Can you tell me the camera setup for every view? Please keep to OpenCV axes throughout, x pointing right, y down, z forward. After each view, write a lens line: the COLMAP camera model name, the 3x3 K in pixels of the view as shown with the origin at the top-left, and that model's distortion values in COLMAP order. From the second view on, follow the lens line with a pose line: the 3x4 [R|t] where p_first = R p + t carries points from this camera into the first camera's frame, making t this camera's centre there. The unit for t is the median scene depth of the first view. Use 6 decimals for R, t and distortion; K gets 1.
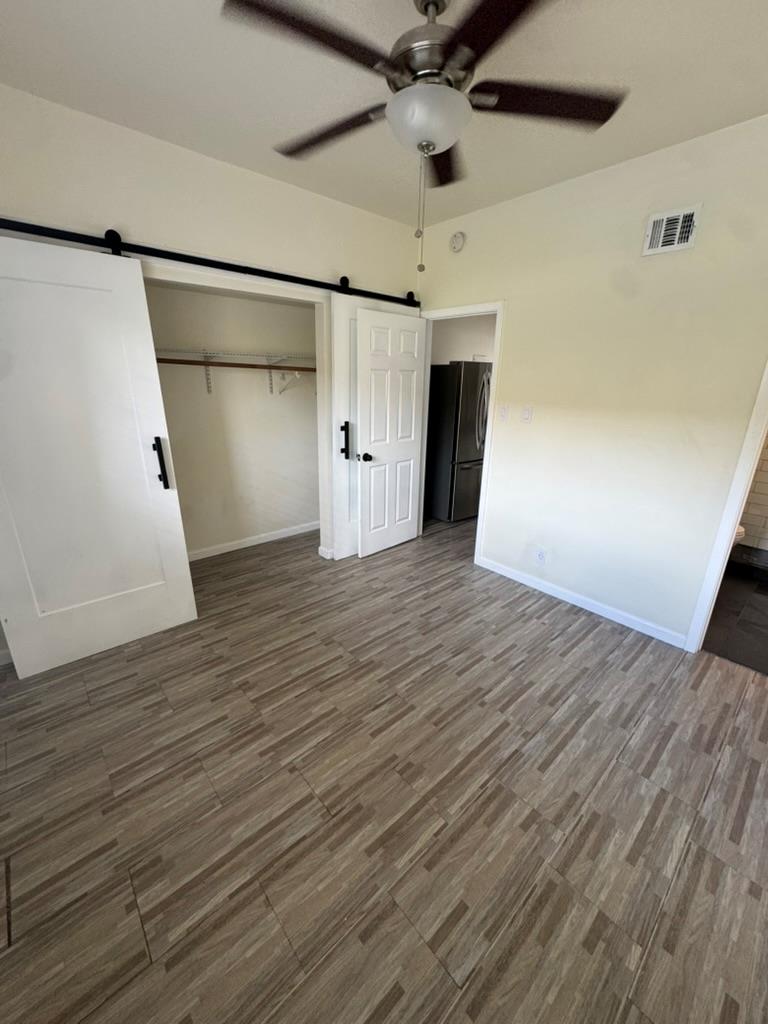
lens RADIAL K [[409.8, 0, 385.8], [0, 409.8, 512.4], [0, 0, 1]] dist [-0.000517, 0.000466]
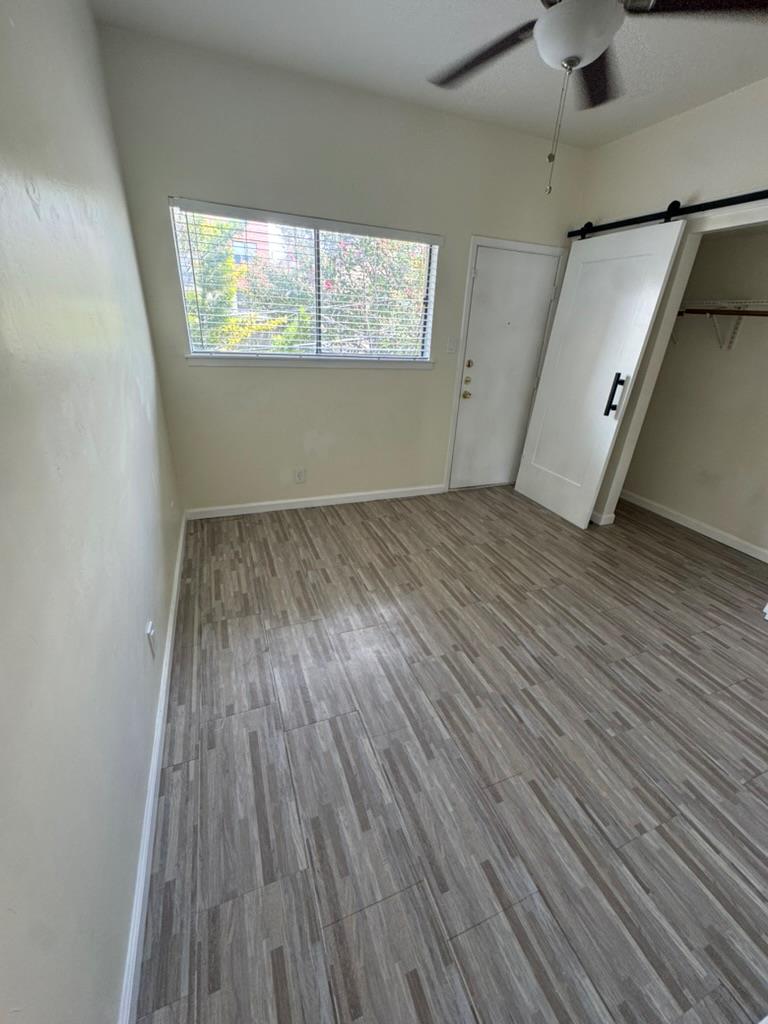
lens RADIAL K [[409.8, 0, 385.8], [0, 409.8, 512.4], [0, 0, 1]] dist [-0.000517, 0.000466]
pose [[-0.345665, 0.357765, -0.867479, 0.967878], [-0.351594, 0.807737, 0.473226, -0.189151], [0.869999, 0.468578, -0.153418, 0.799587]]
